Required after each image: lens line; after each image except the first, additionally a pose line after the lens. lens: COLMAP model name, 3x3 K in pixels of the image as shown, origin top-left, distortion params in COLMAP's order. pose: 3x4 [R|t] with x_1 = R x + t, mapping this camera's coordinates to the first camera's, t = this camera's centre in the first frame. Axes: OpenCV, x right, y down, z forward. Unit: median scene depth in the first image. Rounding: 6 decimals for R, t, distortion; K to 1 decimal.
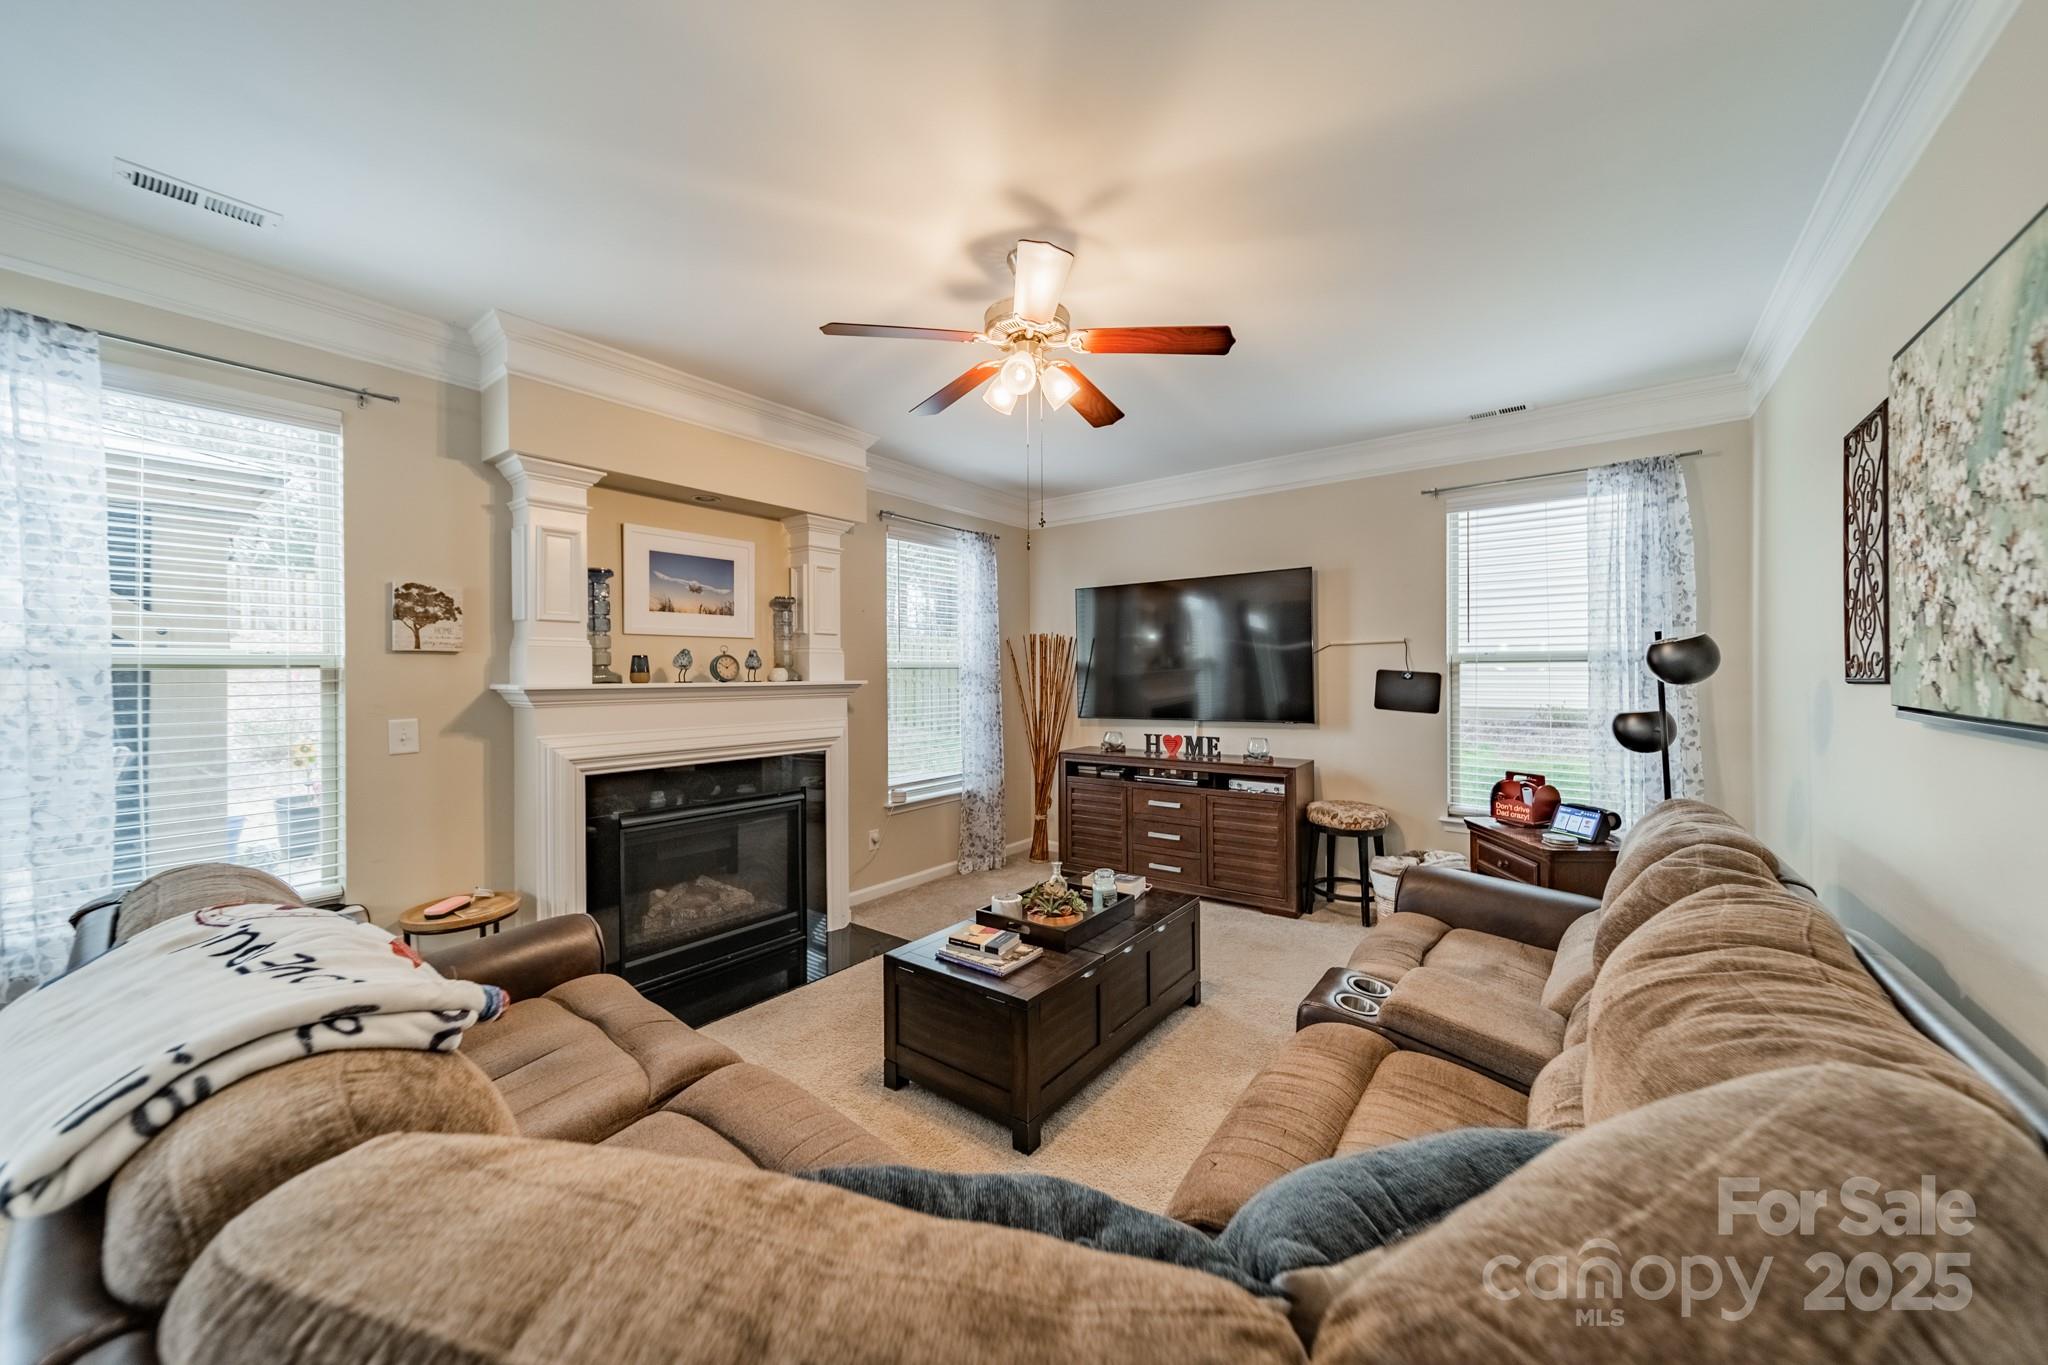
lens RADIAL K [[722.3, 0, 1030.5], [0, 722.3, 679.6], [0, 0, 1]] dist [0.008372, -0.000011]
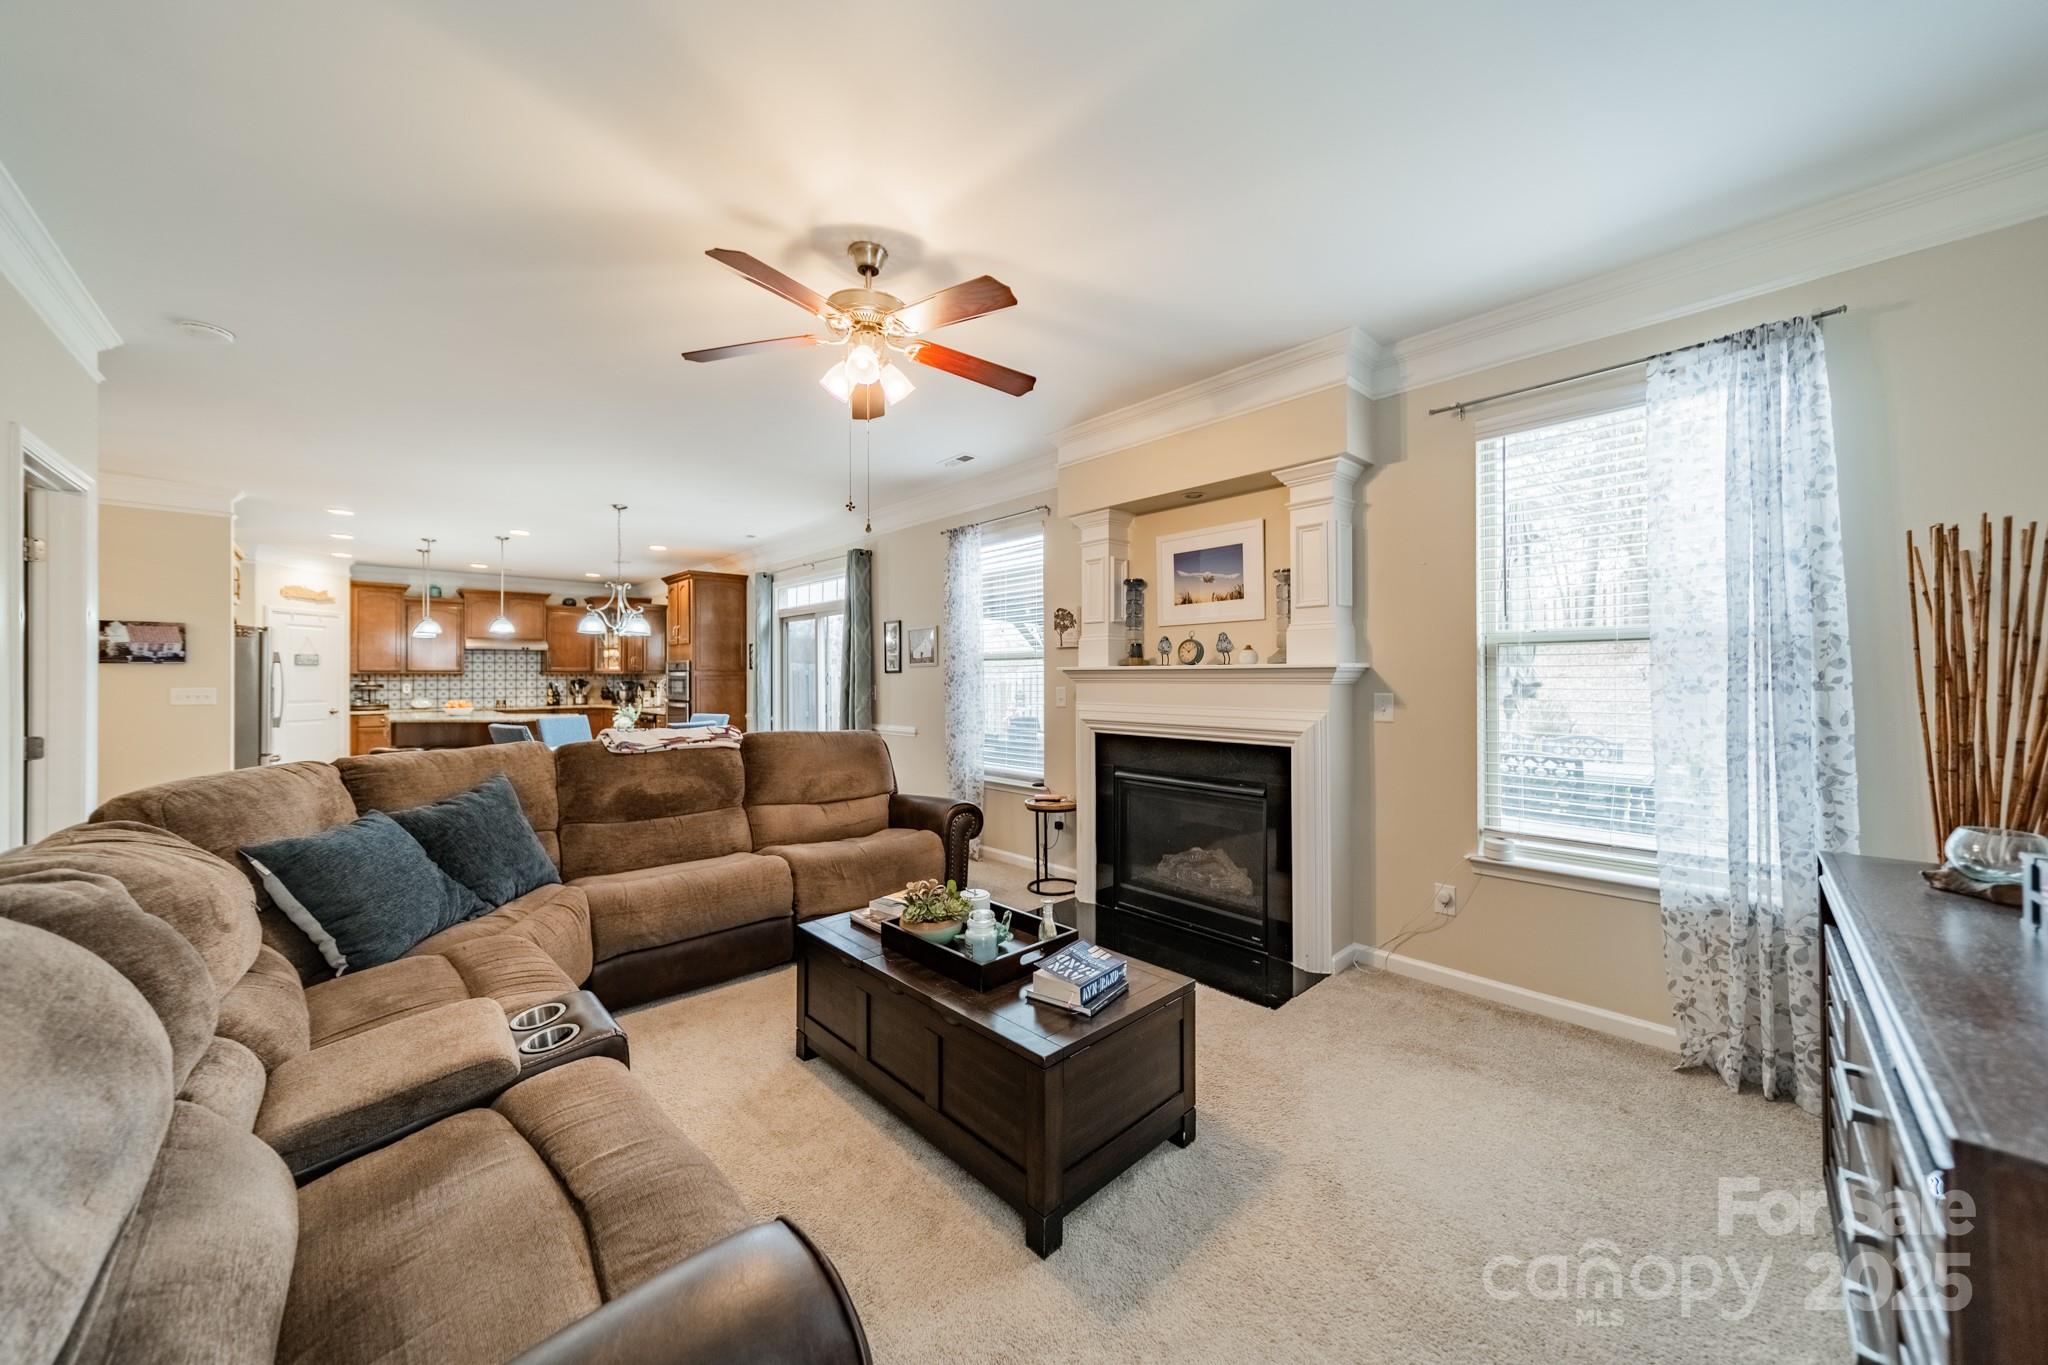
lens RADIAL K [[722.3, 0, 1030.5], [0, 722.3, 679.6], [0, 0, 1]] dist [0.008372, -0.000011]
pose [[-0.155393, 0.011329, -0.987788, 0.662166], [-0.003382, 0.999922, 0.012000, 0.012395], [0.987847, 0.005206, -0.155342, 0.934594]]
